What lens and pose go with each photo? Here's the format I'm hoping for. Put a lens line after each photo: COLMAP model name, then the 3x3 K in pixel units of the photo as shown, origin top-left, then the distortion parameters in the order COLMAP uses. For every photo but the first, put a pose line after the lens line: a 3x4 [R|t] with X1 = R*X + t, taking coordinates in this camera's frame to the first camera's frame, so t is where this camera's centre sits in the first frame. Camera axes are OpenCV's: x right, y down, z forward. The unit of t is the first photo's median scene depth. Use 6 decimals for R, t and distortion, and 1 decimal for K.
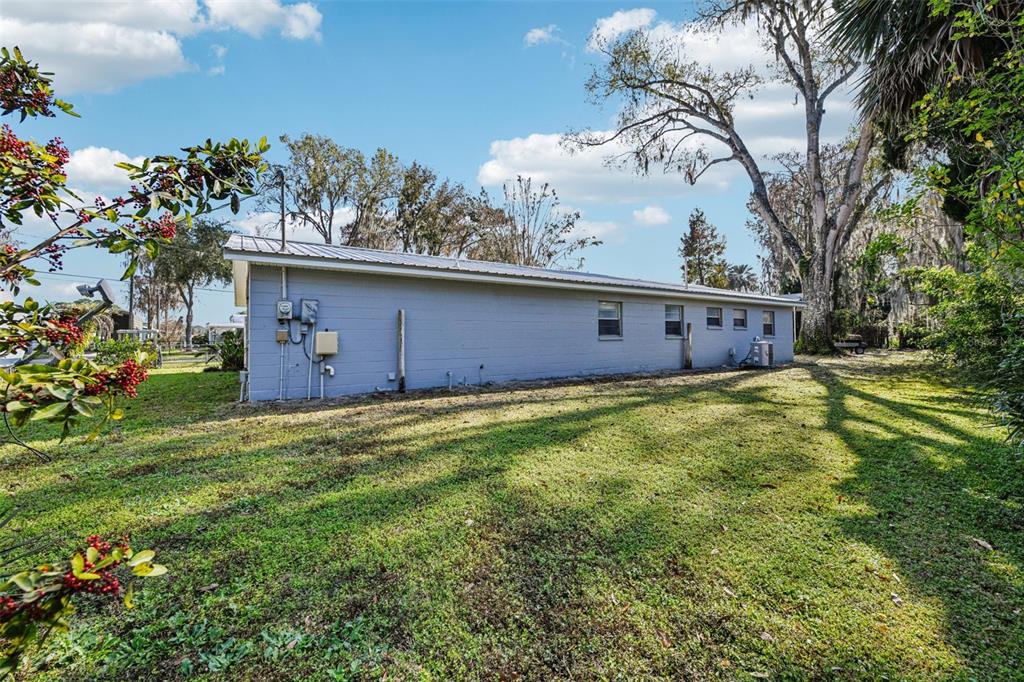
lens RADIAL K [[408.6, 0, 510.9], [0, 408.6, 336.6], [0, 0, 1]] dist [-0.013578, -0.002542]
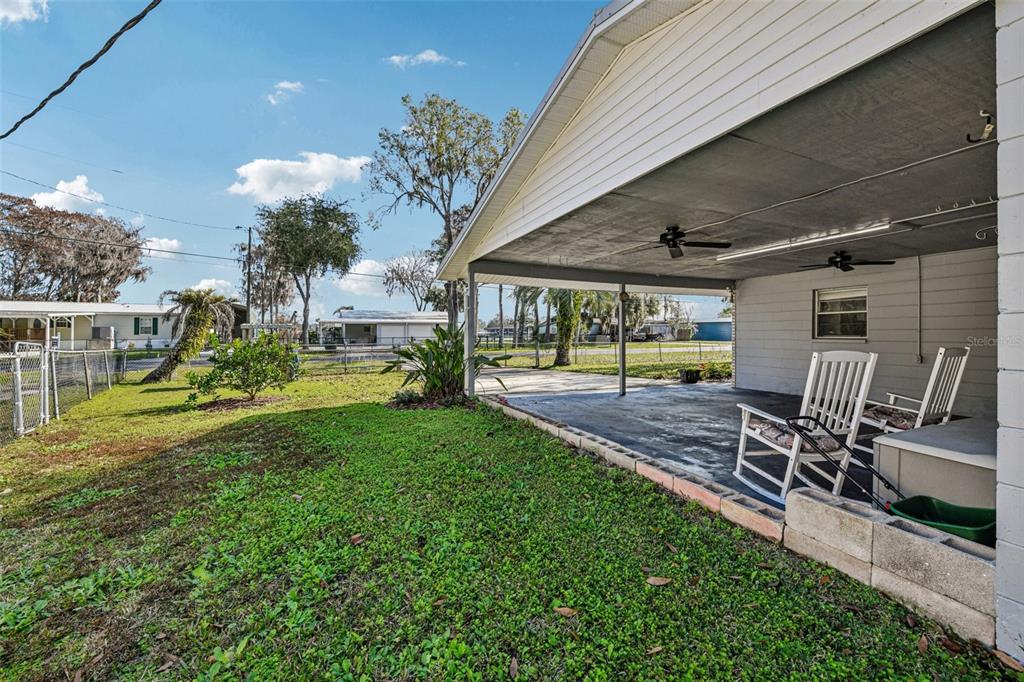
lens RADIAL K [[408.6, 0, 510.8], [0, 408.6, 338.2], [0, 0, 1]] dist [-0.013578, -0.002542]
pose [[0.985597, 0.003873, -0.169068, -0.197602], [-0.001818, 0.999923, 0.012307, -0.000856], [0.169103, -0.011822, 0.985528, 0.192403]]
